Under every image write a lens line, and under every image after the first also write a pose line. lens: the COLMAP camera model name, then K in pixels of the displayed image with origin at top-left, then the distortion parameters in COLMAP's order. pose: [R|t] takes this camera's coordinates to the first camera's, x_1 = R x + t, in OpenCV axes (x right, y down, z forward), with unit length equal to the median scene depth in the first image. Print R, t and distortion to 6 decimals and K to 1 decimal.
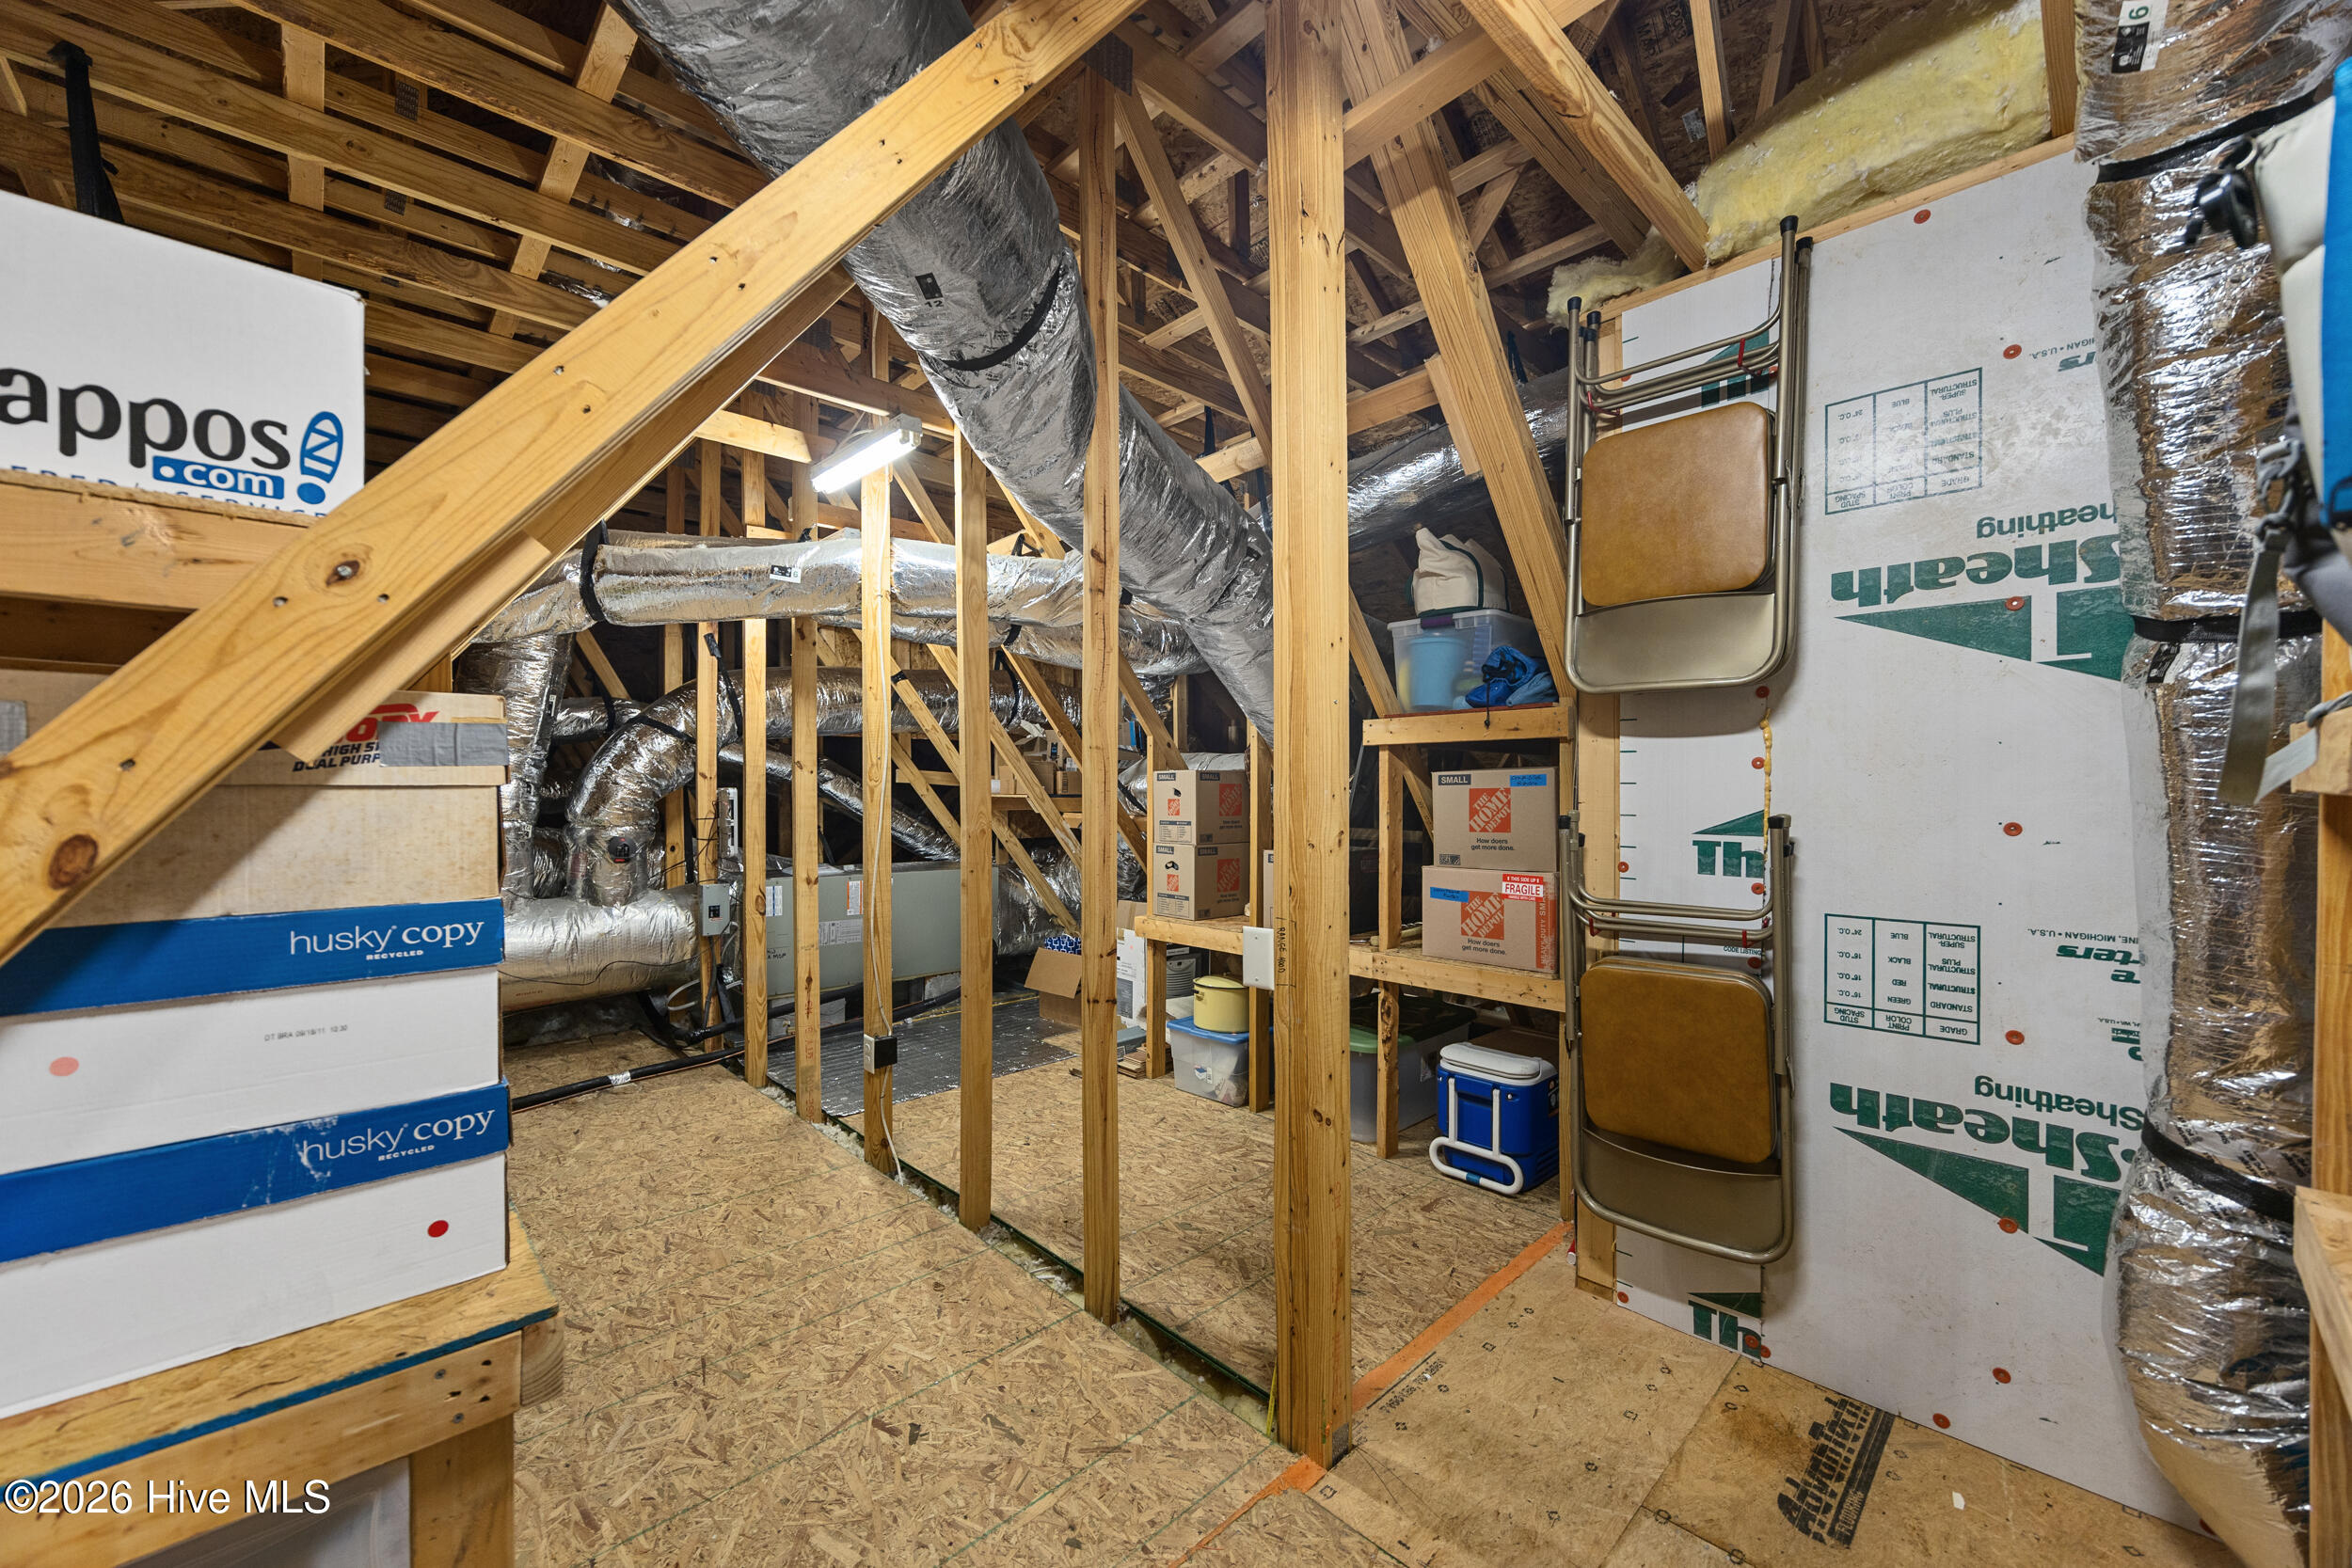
lens RADIAL K [[894.6, 0, 1171.9], [0, 894.6, 791.3], [0, 0, 1]] dist [-0.000160, -0.000557]
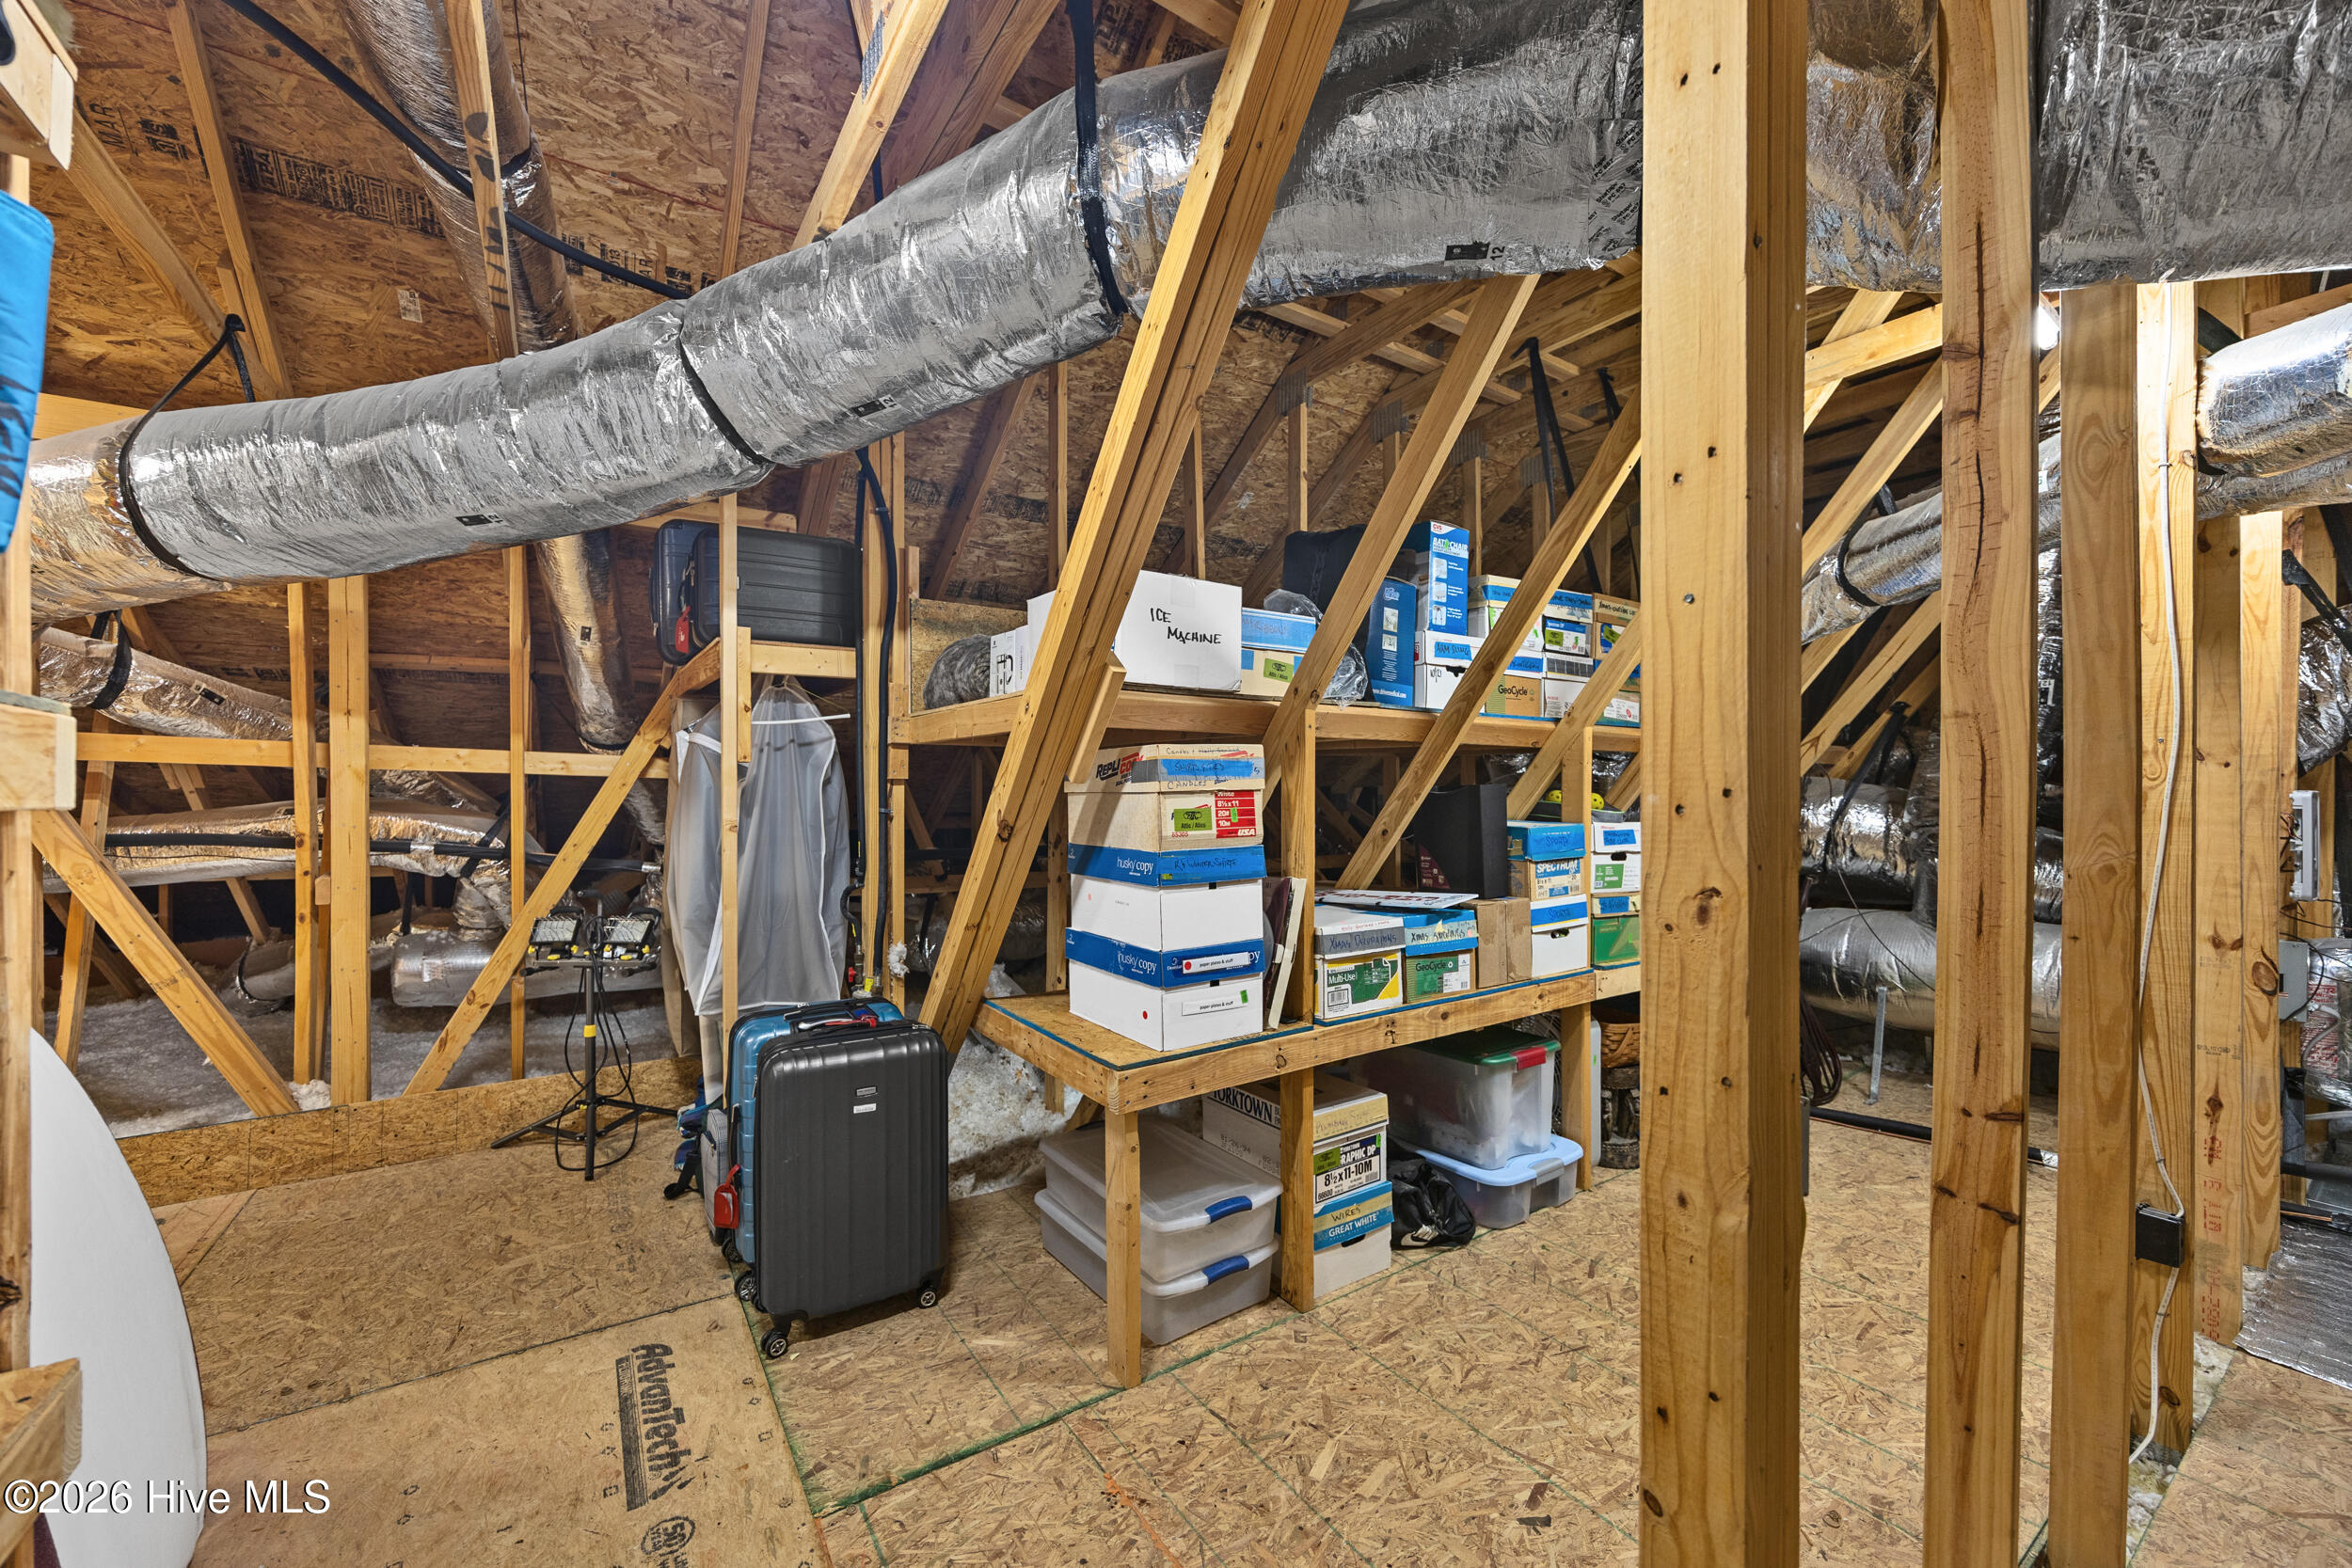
lens RADIAL K [[894.6, 0, 1171.2], [0, 894.6, 794.5], [0, 0, 1]] dist [-0.000160, -0.000557]
pose [[-0.165144, -0.001224, -0.986269, 0.646613], [-0.001796, 0.999998, -0.000941, 0.000213], [0.986268, 0.001616, -0.165146, 0.790758]]
